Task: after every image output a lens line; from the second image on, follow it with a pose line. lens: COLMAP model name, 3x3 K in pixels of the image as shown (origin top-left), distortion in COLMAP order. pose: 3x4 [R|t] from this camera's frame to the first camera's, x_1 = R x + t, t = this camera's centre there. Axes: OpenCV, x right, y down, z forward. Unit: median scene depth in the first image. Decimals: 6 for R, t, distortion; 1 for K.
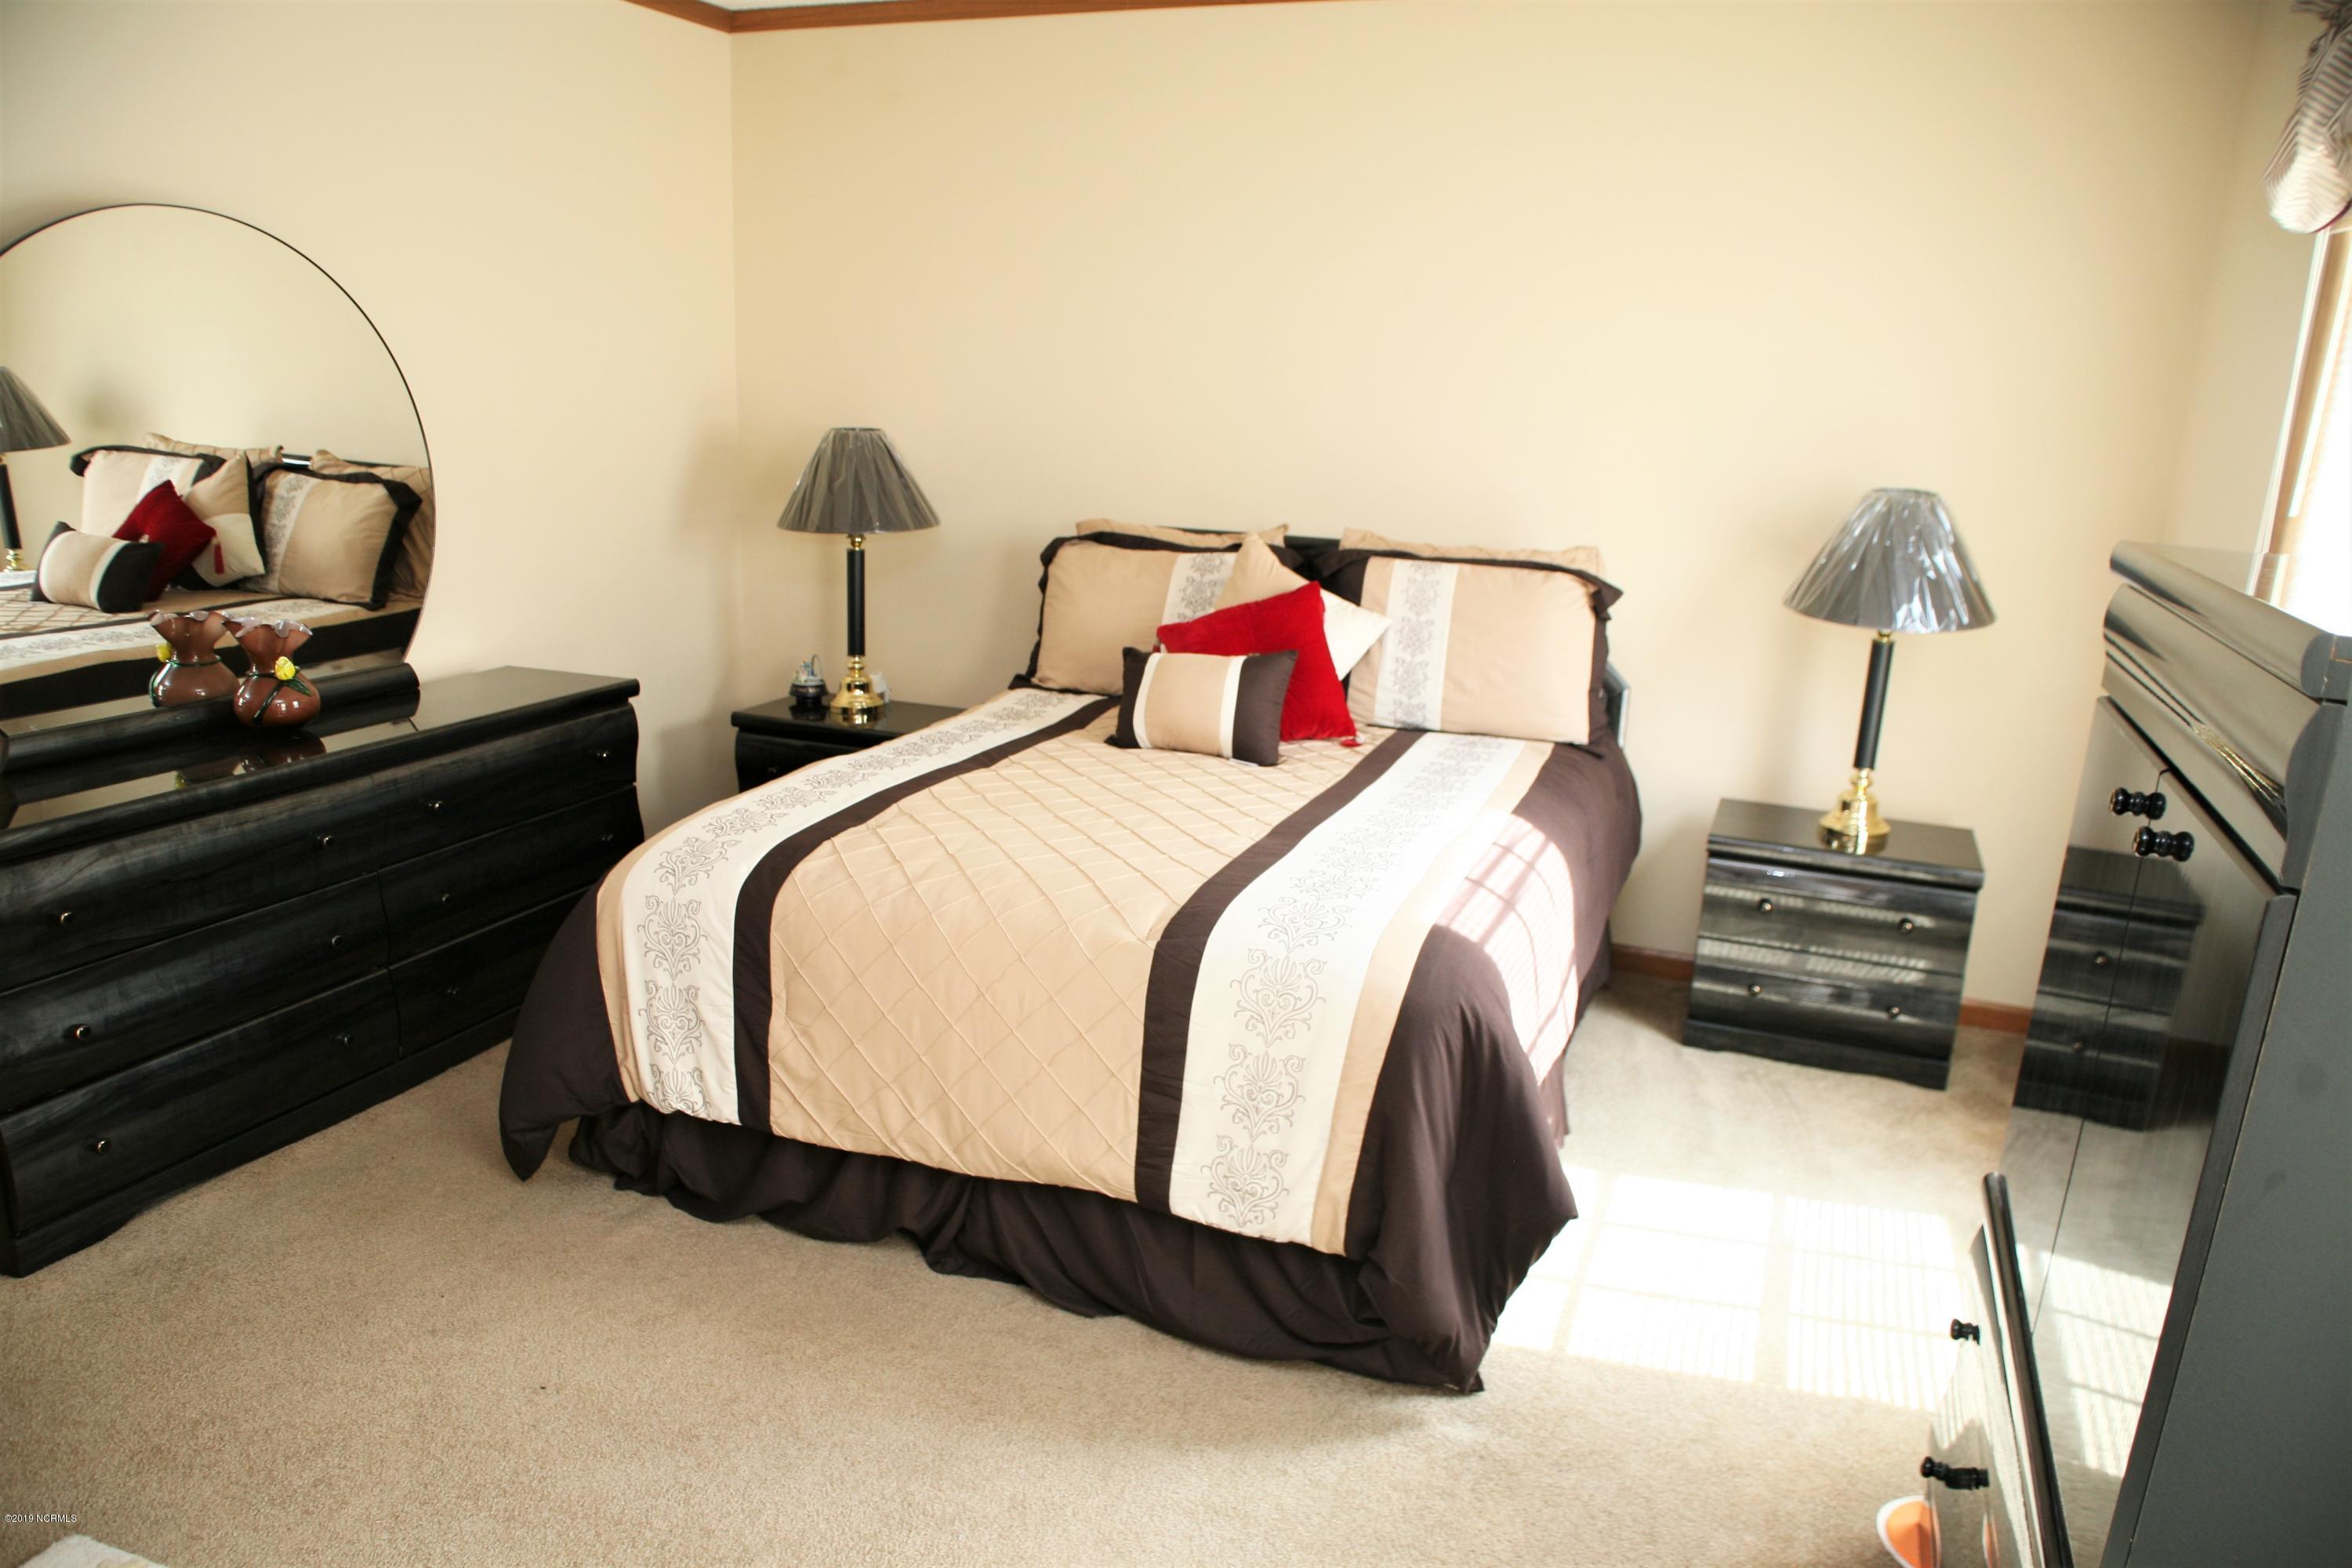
lens RADIAL K [[1632.6, 0, 1182.5], [0, 1632.6, 795.4], [0, 0, 1]] dist [-0.089472, 0.062404]
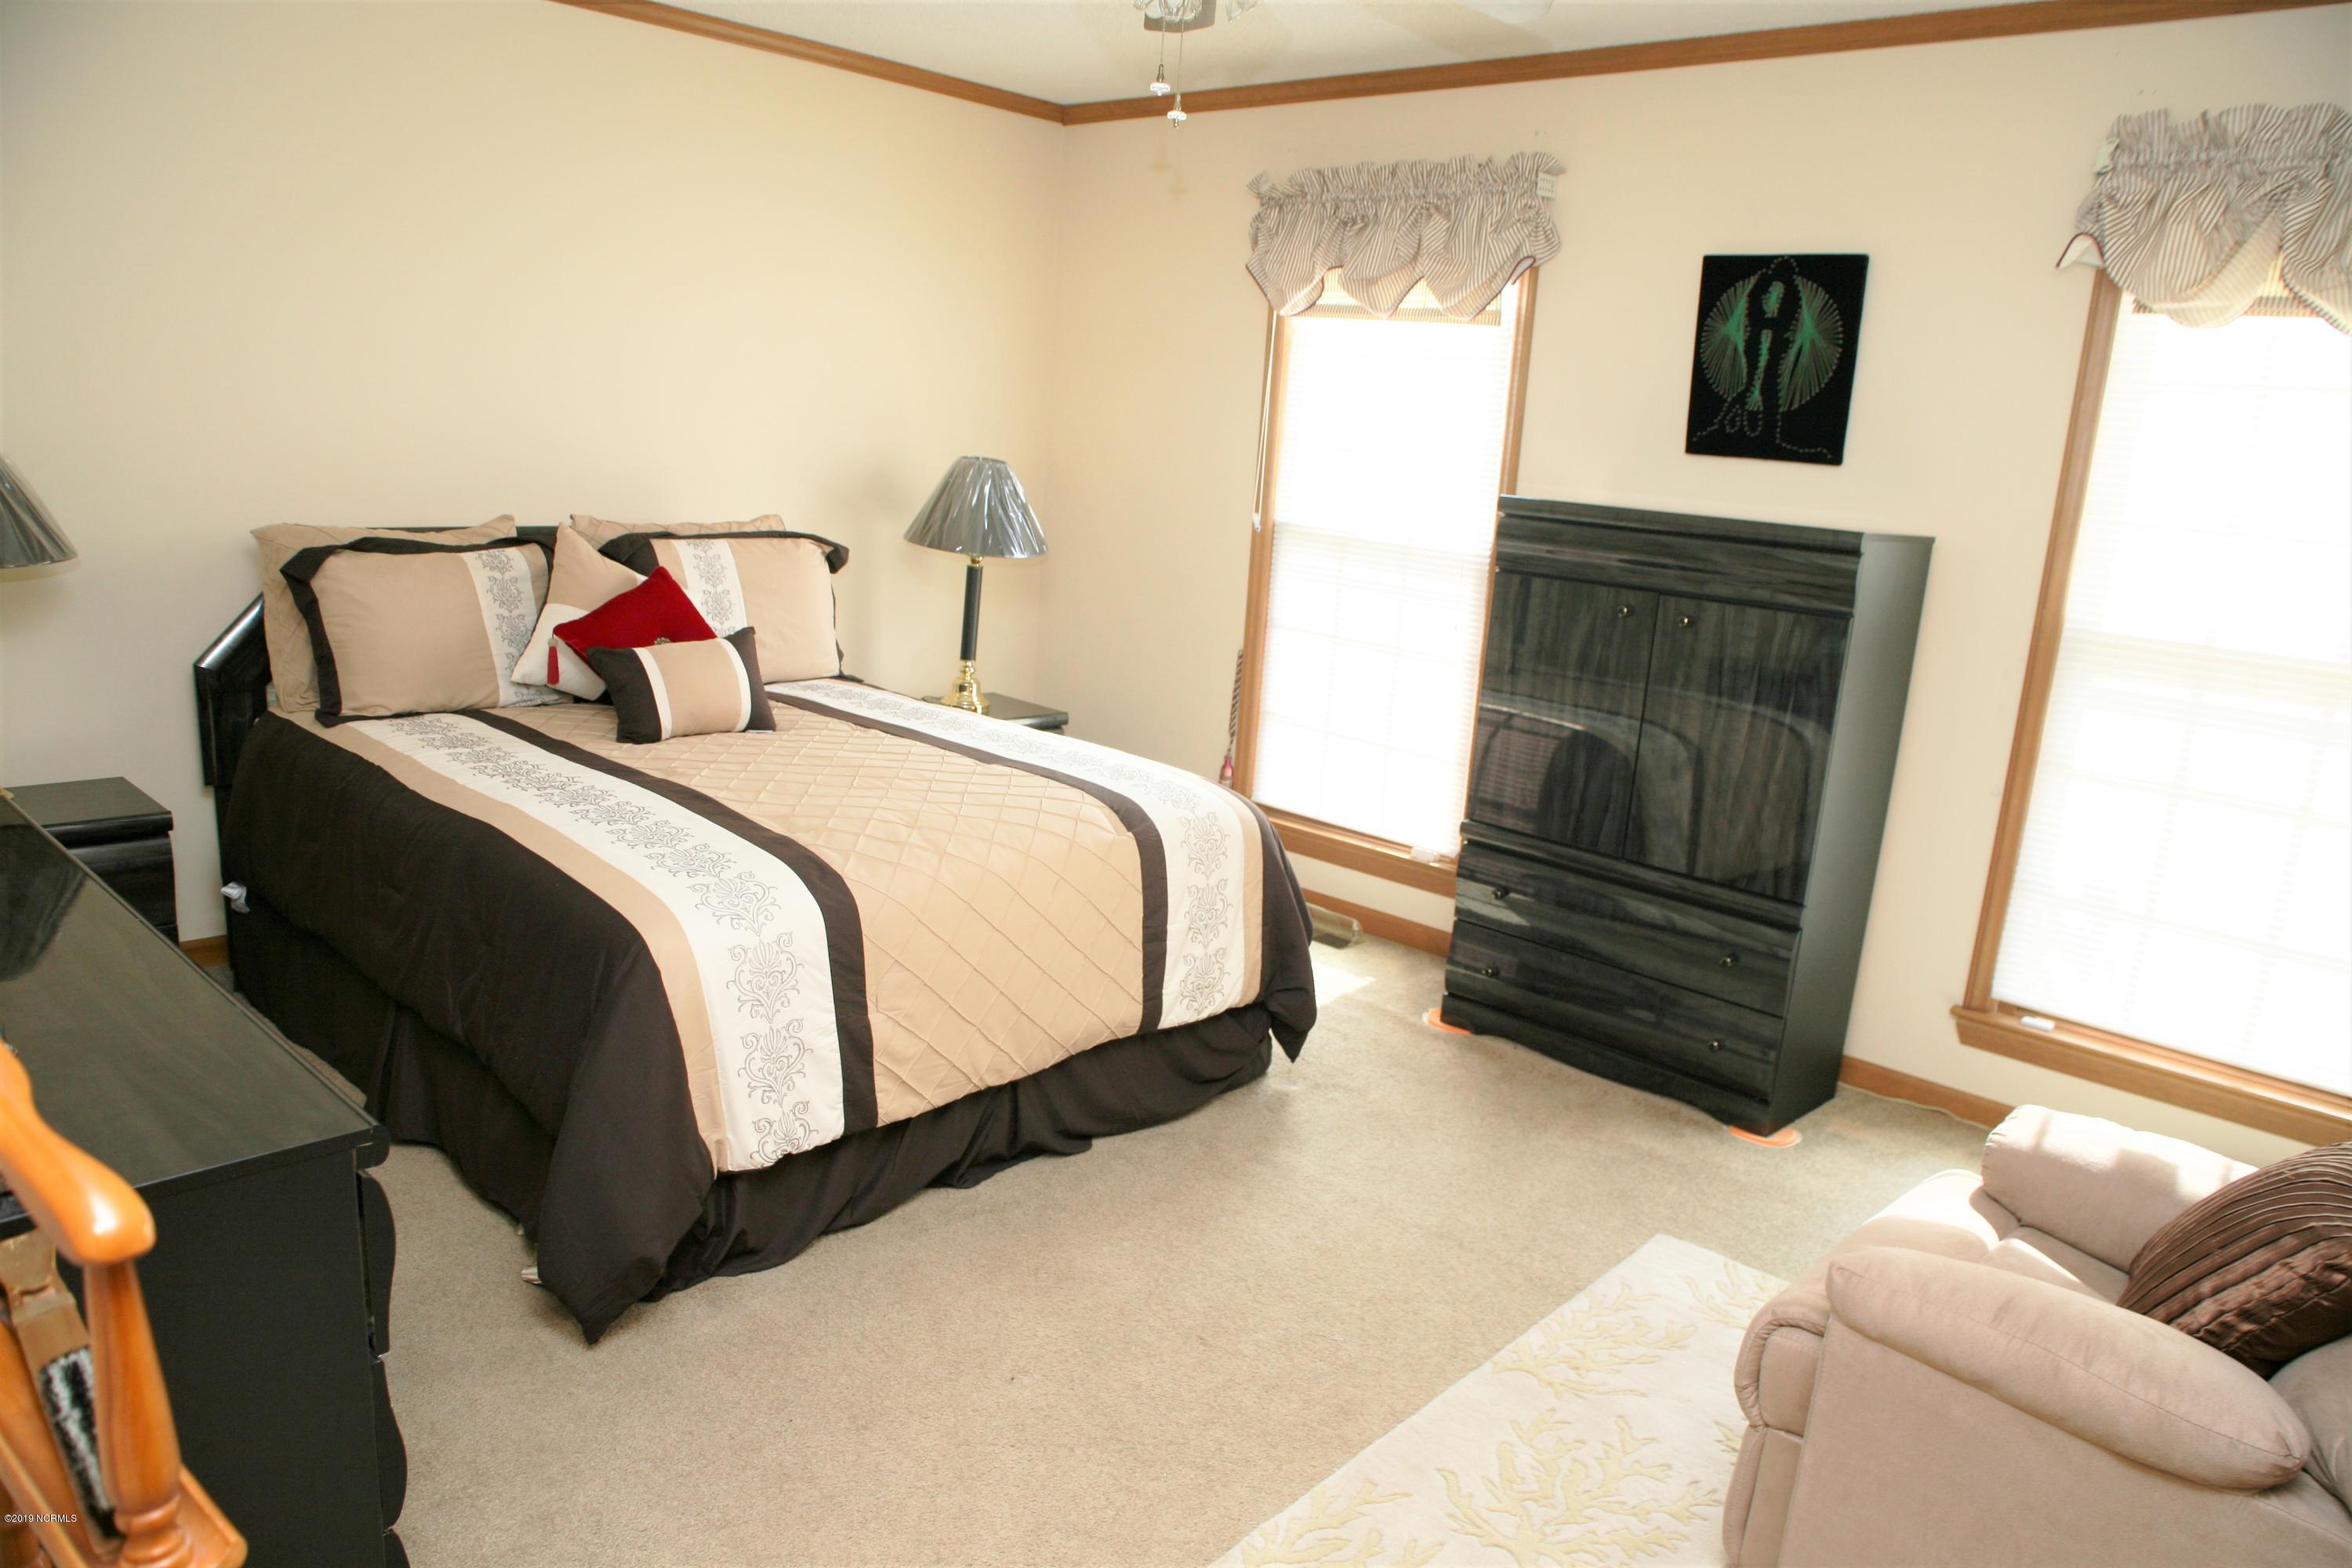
lens RADIAL K [[1632.6, 0, 1176.8], [0, 1632.6, 786.4], [0, 0, 1]] dist [-0.089472, 0.062404]
pose [[0.395331, -0.216525, 0.892654, -1.064476], [0.173478, 0.971930, 0.158926, -0.139423], [-0.902008, 0.092027, 0.421796, 0.355941]]
